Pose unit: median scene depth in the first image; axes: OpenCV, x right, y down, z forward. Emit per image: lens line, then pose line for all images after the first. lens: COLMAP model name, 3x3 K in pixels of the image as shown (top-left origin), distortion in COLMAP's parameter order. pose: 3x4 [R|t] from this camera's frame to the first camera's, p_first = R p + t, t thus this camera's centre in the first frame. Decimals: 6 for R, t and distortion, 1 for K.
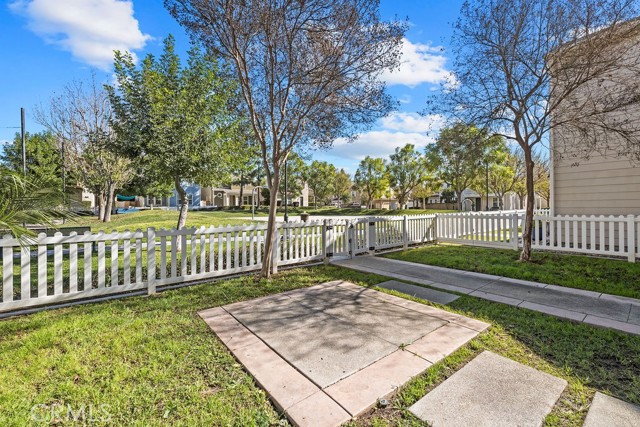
lens RADIAL K [[274.5, 0, 321.7], [0, 274.5, 211.0], [0, 0, 1]] dist [0.003521, 0.000292]
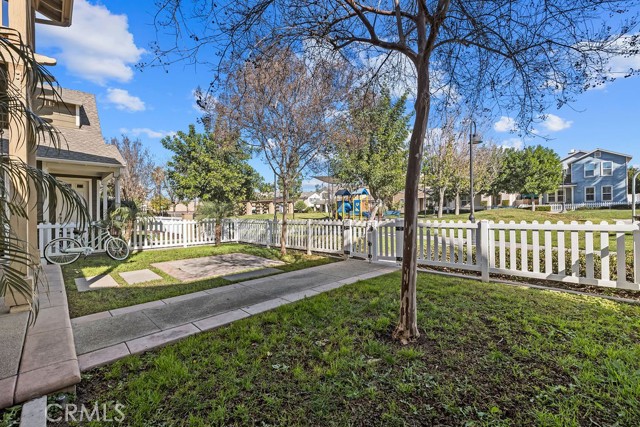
lens RADIAL K [[274.5, 0, 321.4], [0, 274.5, 211.2], [0, 0, 1]] dist [0.003521, 0.000292]
pose [[0.107251, 0.007585, -0.994203, 1.084524], [0.005377, 0.999952, 0.008209, -0.013879], [0.994217, -0.006226, 0.107205, 0.778102]]
